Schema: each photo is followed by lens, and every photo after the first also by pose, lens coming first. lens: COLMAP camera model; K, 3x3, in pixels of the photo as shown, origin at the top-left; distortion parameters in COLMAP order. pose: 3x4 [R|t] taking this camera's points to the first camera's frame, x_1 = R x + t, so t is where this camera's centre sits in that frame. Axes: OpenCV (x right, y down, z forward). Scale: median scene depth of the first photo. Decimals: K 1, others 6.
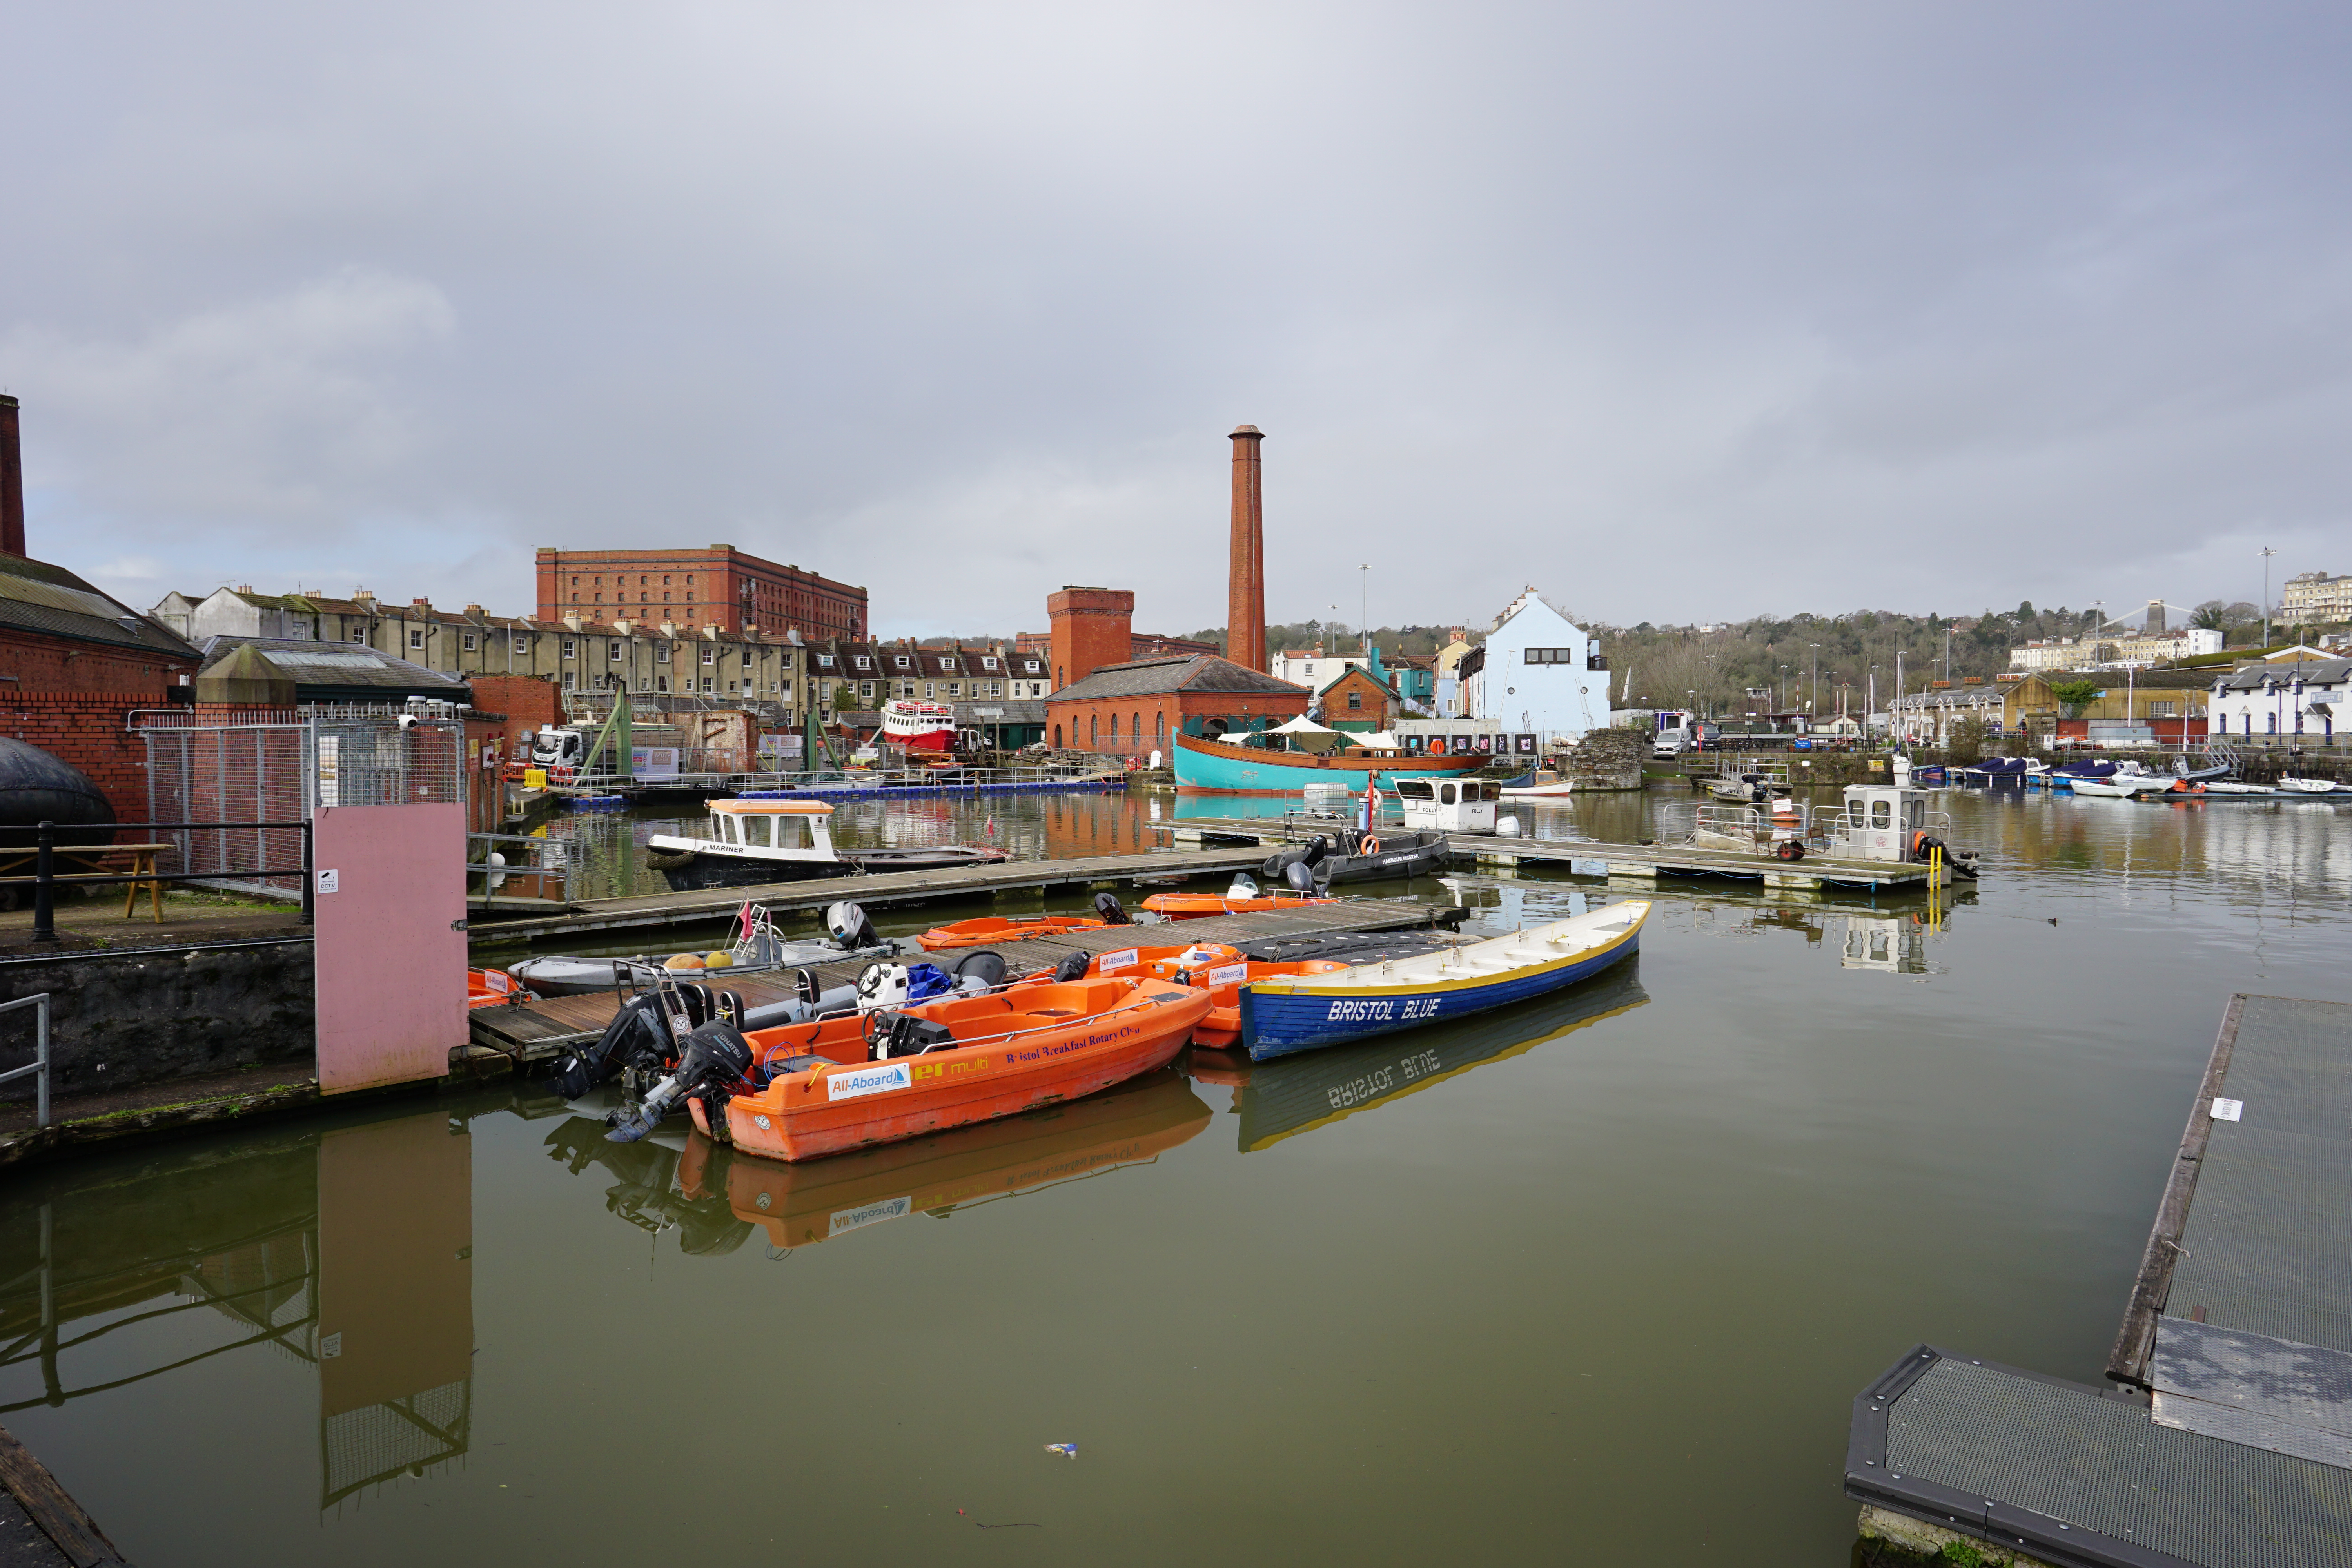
lens RADIAL K [[1425.8, 0, 1172.2], [0, 1425.8, 762.2], [0, 0, 1]] dist [-0.016716, 0.024605]
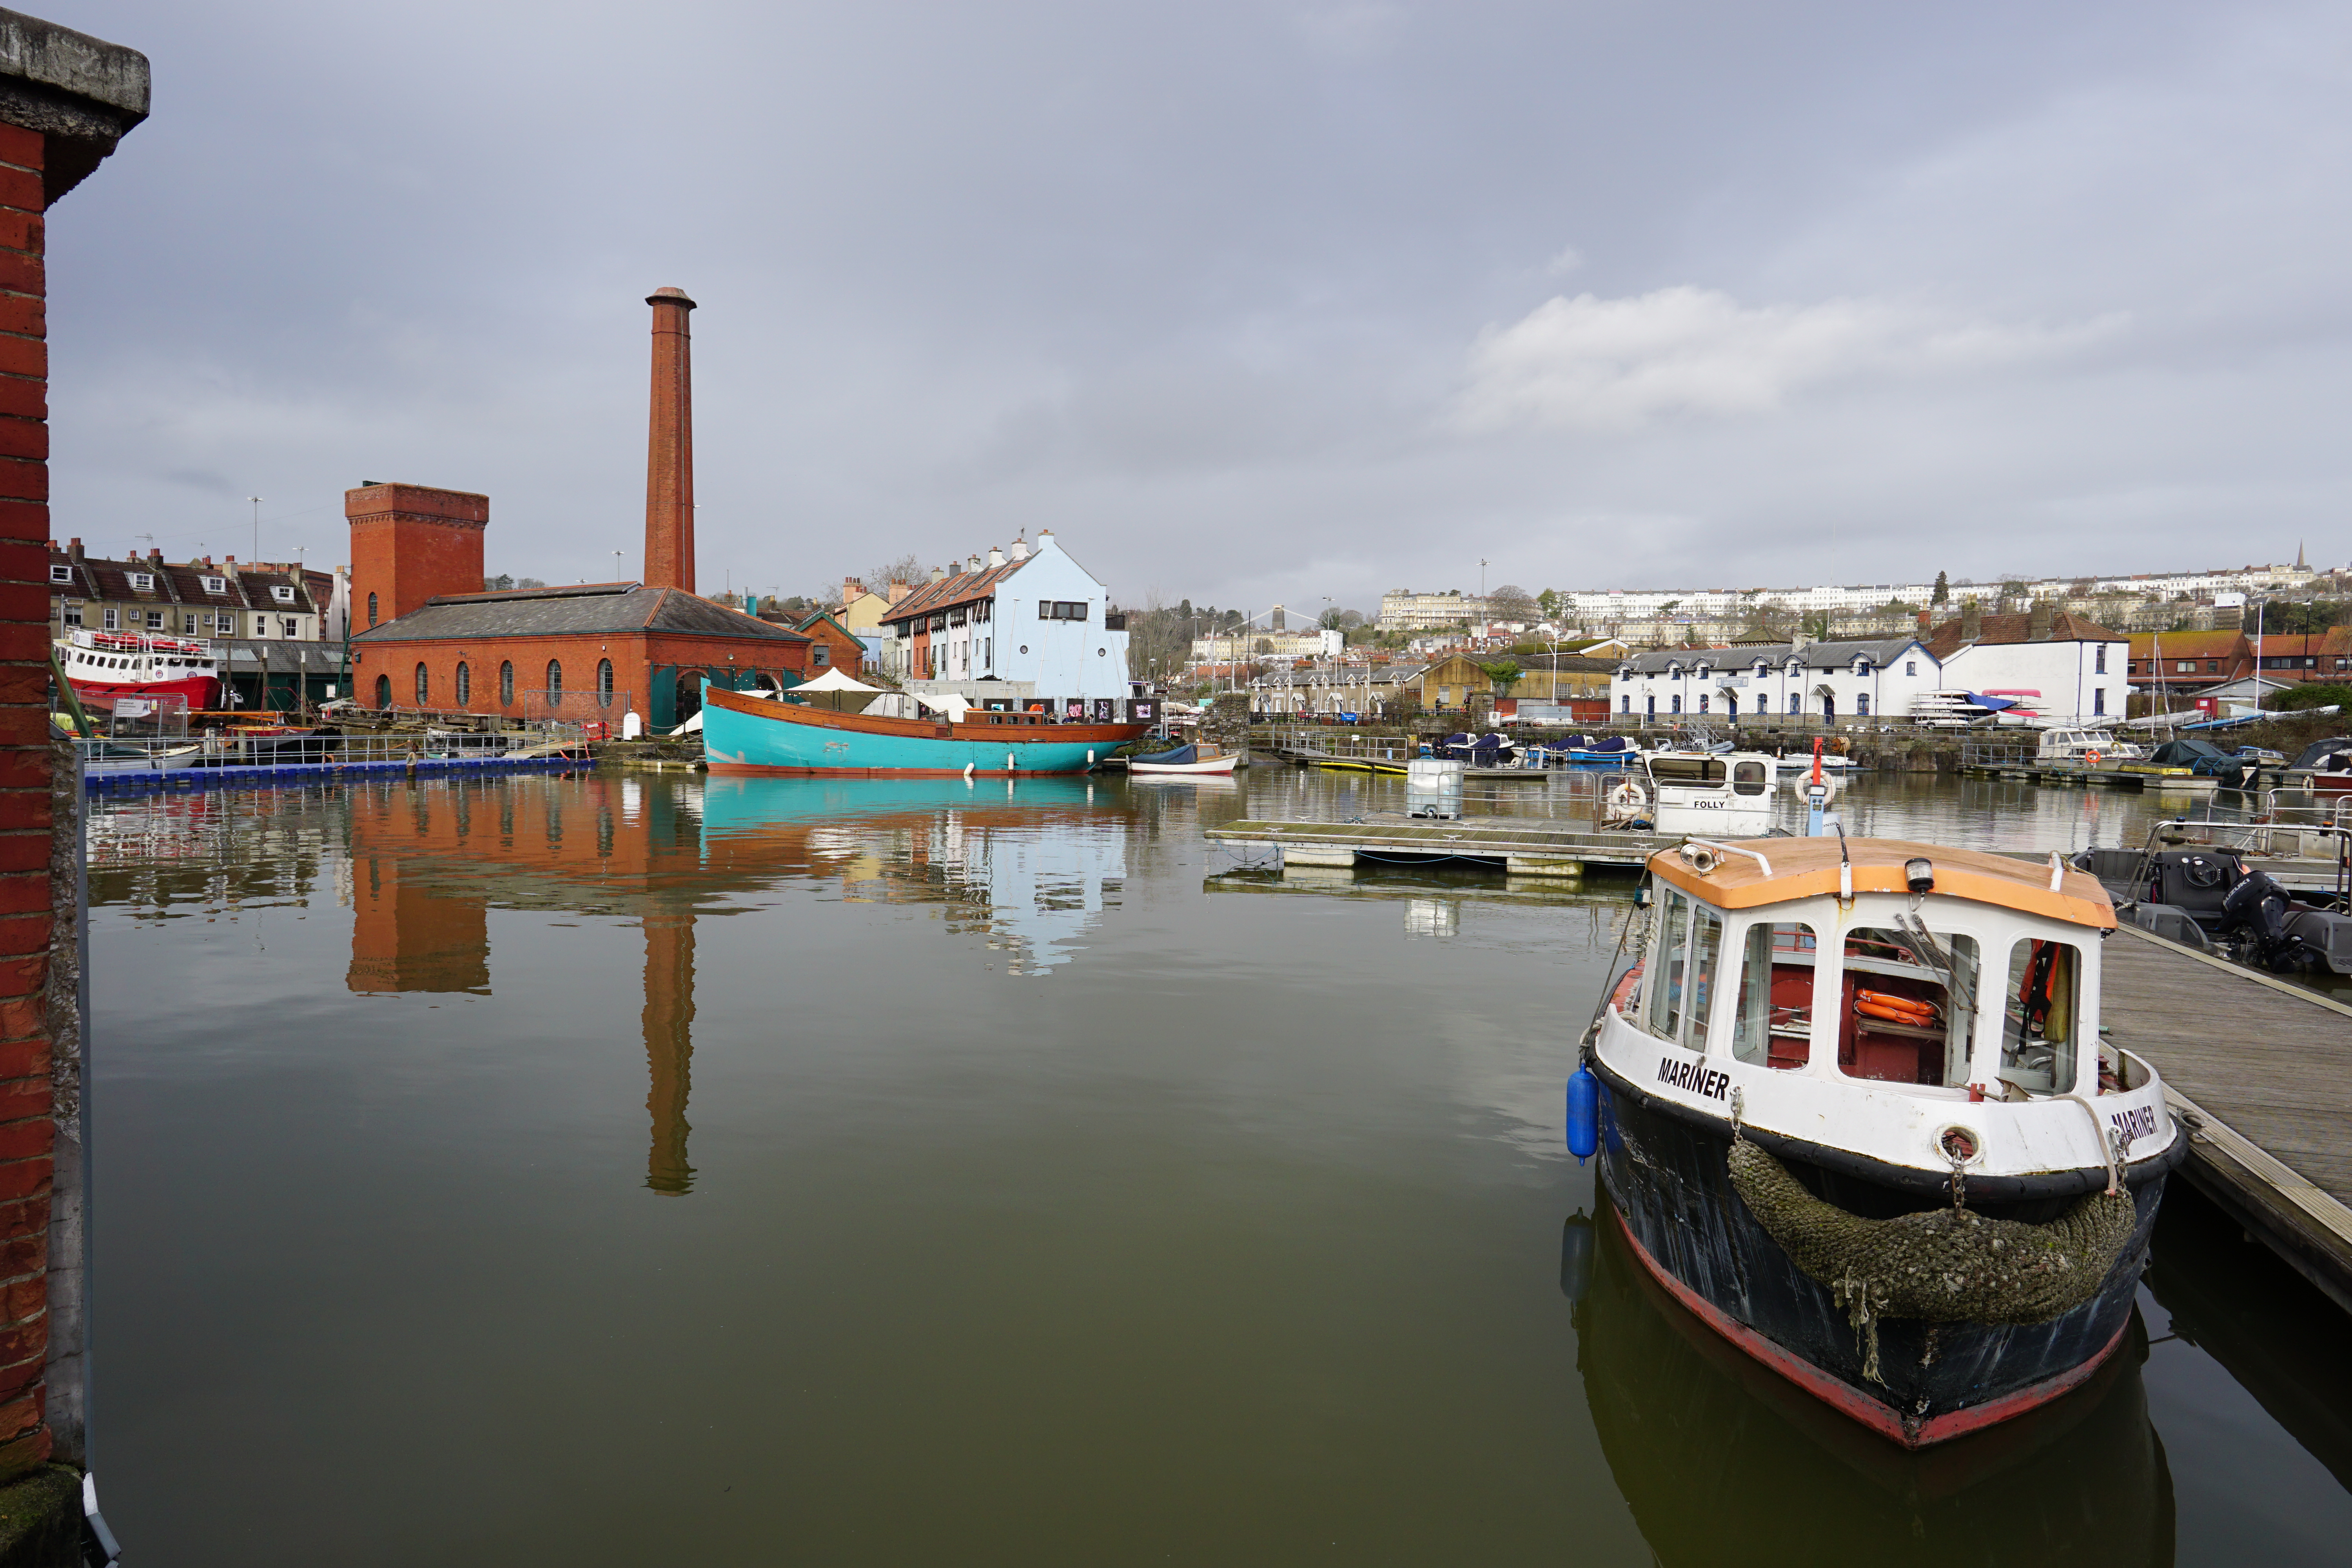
lens RADIAL K [[1425.8, 0, 1172.2], [0, 1425.8, 762.2], [0, 0, 1]] dist [-0.016716, 0.024605]
pose [[0.851375, -0.001698, 0.524555, -0.132143], [-0.007695, 0.999847, 0.015726, 0.002875], [-0.524501, -0.017425, 0.851231, 0.229938]]
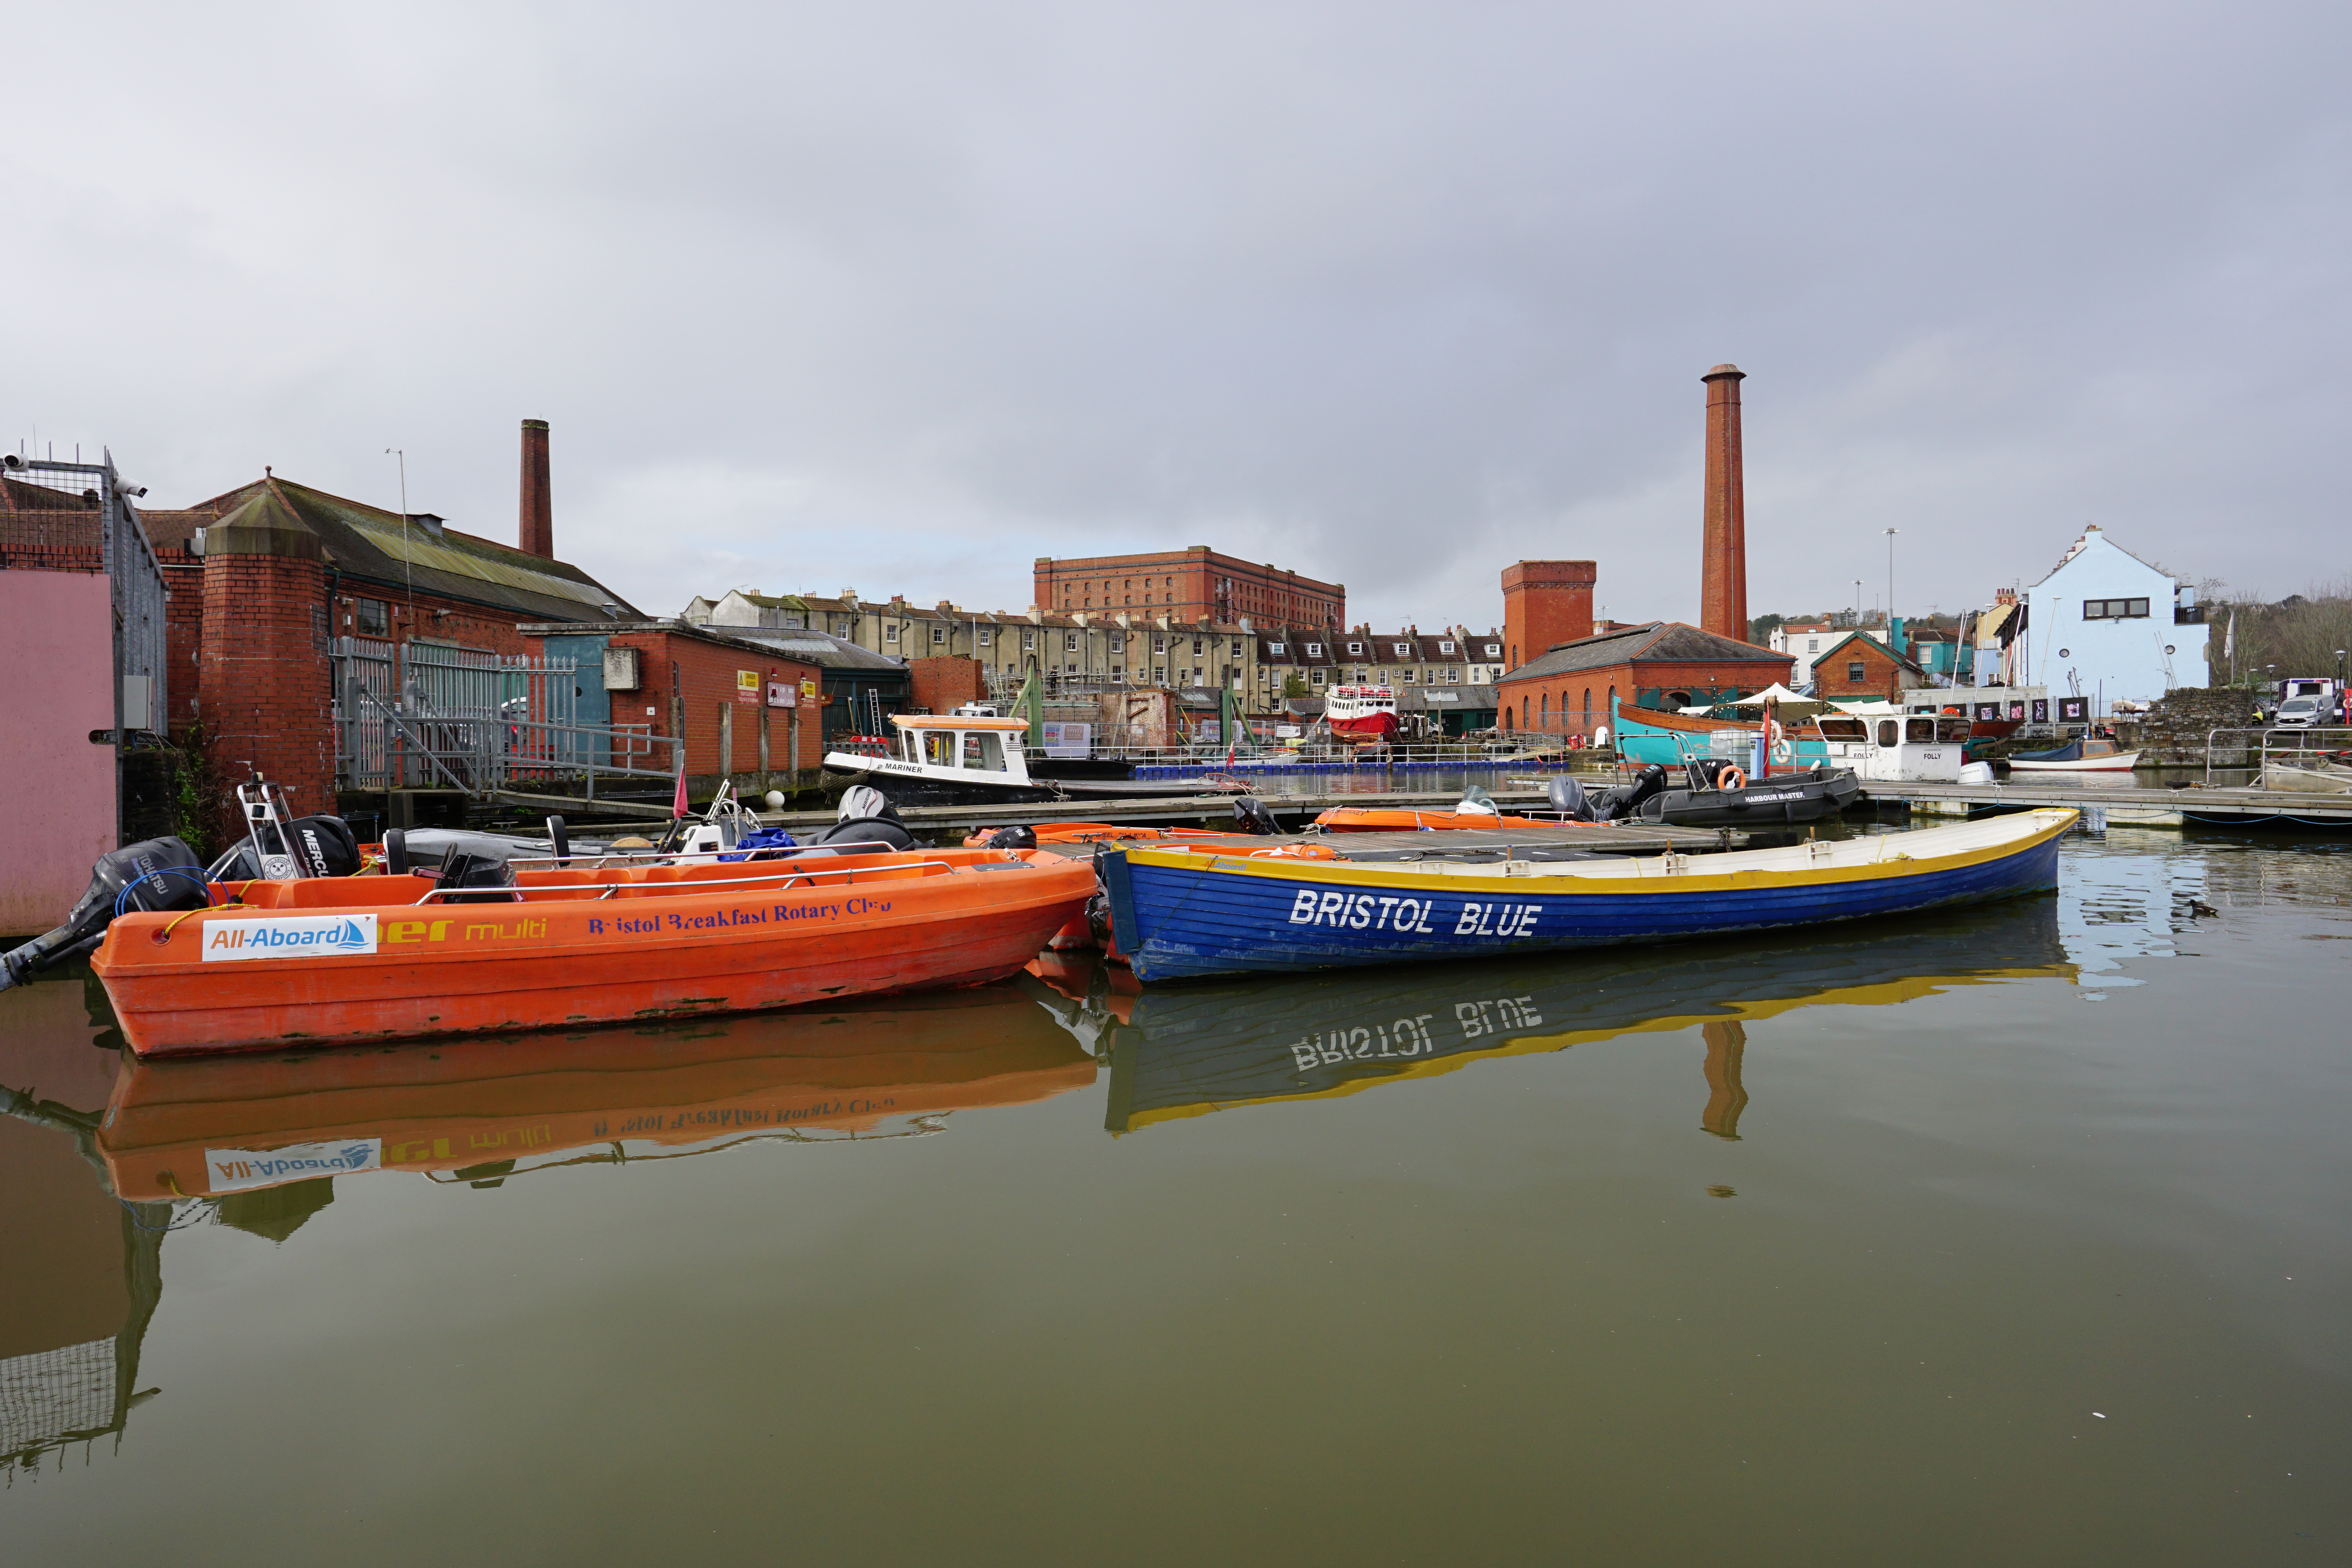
lens RADIAL K [[1425.8, 0, 1172.2], [0, 1425.8, 762.2], [0, 0, 1]] dist [-0.016716, 0.024605]
pose [[0.939856, -0.002303, -0.341562, 0.035019], [0.000868, 0.999990, -0.004353, 0.015617], [0.341569, 0.003795, 0.939849, 0.057262]]
